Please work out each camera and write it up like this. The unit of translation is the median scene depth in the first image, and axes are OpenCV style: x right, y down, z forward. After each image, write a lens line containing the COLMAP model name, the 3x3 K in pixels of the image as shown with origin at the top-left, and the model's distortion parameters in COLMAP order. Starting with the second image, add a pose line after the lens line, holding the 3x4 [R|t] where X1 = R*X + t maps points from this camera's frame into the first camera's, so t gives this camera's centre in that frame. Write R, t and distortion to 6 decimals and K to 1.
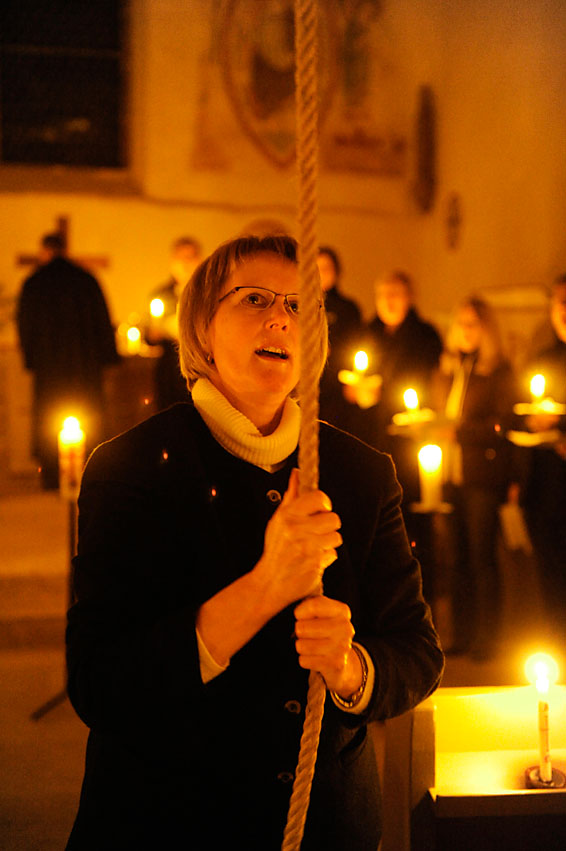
lens RADIAL K [[1314.0, 0, 283.0], [0, 1314.0, 425.5], [0, 0, 1]] dist [0.189997, 0.002305]
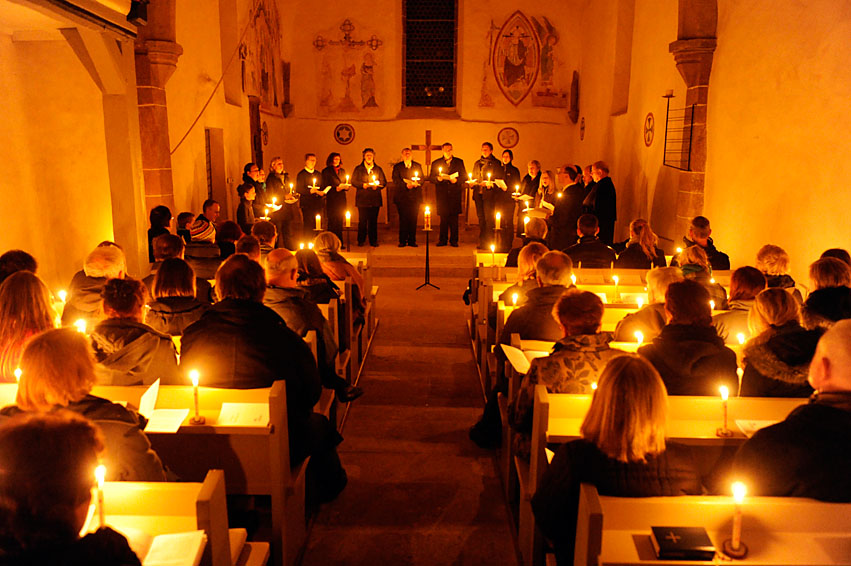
lens RADIAL K [[776.0, 0, 425.5], [0, 776.0, 283.0], [0, 0, 1]] dist [0.044424, 0.002548]
pose [[0.984081, 0.027361, -0.175604, 0.098207], [-0.010124, 0.995104, 0.098311, -0.005275], [0.177434, -0.094968, 0.979540, -0.493543]]
